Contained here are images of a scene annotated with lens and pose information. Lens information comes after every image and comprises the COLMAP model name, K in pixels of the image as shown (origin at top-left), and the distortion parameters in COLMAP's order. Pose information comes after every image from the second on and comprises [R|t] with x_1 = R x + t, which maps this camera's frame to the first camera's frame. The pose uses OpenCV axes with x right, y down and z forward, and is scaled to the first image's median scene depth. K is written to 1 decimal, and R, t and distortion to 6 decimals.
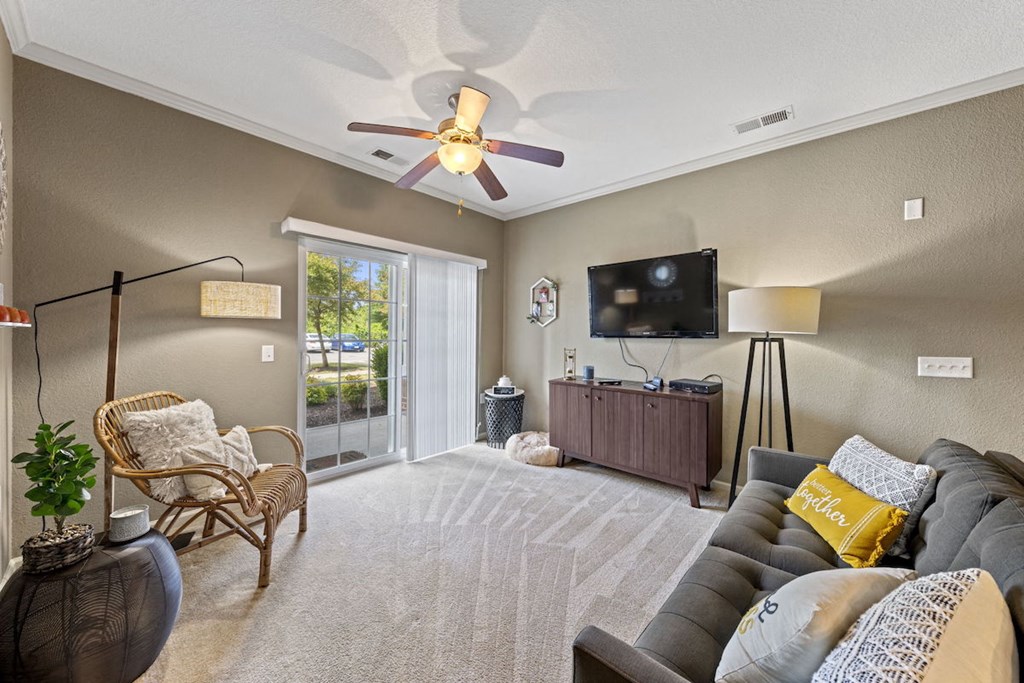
lens RADIAL K [[371.2, 0, 512.6], [0, 371.2, 337.9], [0, 0, 1]] dist [-0.003556, -0.000083]
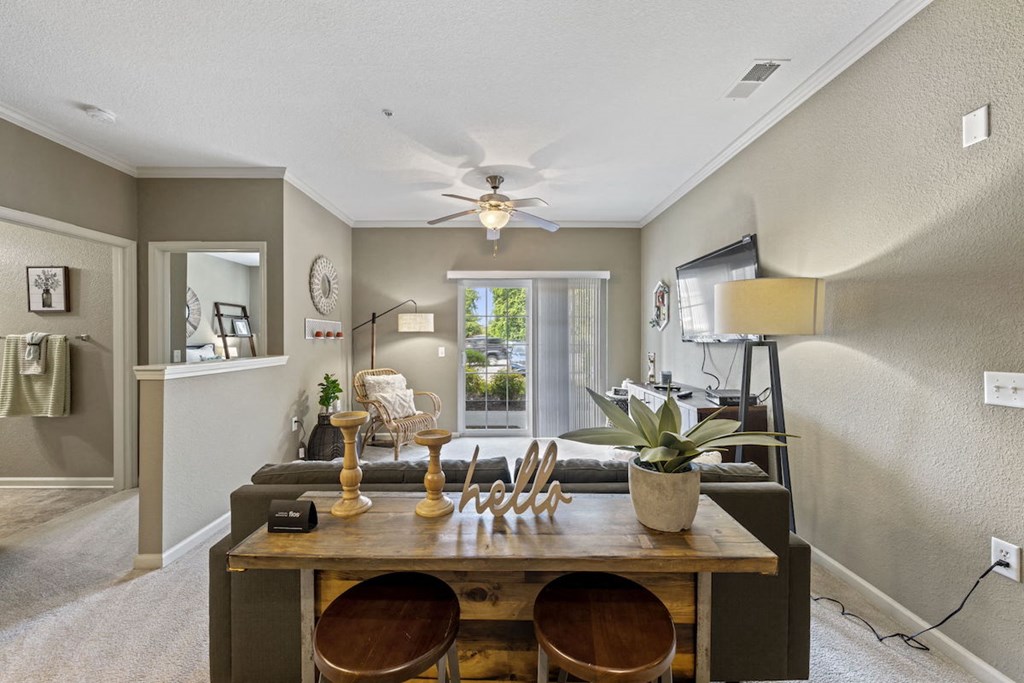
lens RADIAL K [[398.5, 0, 509.6], [0, 398.5, 339.8], [0, 0, 1]] dist [-0.000492, -0.000034]
pose [[0.672797, -0.008385, -0.739780, 1.010128], [0.001985, 0.999953, -0.009530, 0.004137], [0.739825, 0.004943, 0.672781, 0.000635]]
